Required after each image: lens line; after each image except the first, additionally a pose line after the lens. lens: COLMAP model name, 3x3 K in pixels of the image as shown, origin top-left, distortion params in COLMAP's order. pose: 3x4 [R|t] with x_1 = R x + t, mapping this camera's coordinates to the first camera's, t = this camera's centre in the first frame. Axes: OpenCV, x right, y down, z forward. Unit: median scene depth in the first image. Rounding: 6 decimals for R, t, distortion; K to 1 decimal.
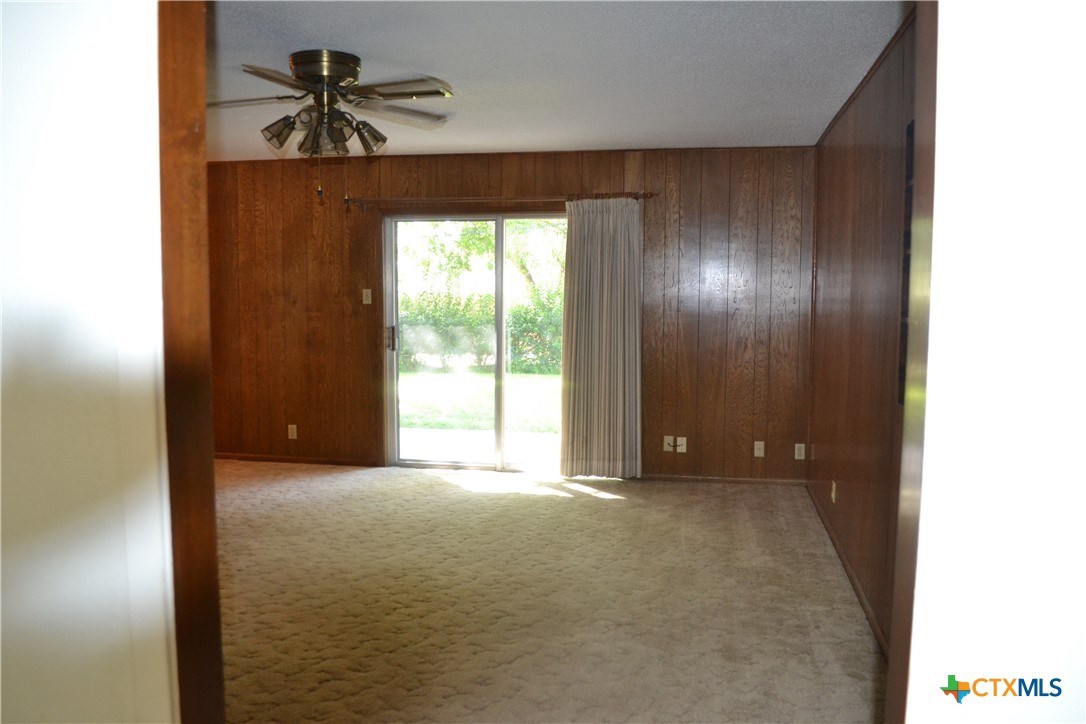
lens RADIAL K [[895.3, 0, 542.1], [0, 895.3, 363.7], [0, 0, 1]] dist [-0.076872, 0.010192]
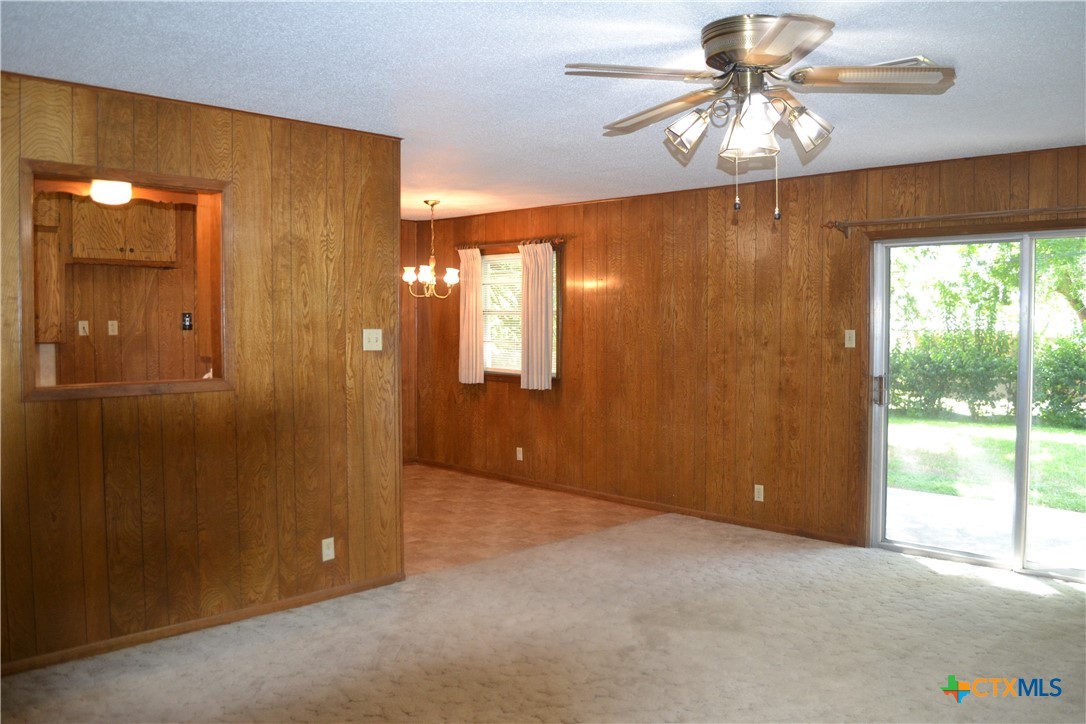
lens RADIAL K [[895.3, 0, 542.4], [0, 895.3, 355.7], [0, 0, 1]] dist [-0.076872, 0.010192]
pose [[0.839626, 0.018315, -0.542857, 0.011287], [-0.045539, 0.998286, -0.036754, -0.015987], [0.541253, 0.055581, 0.839021, 0.153071]]
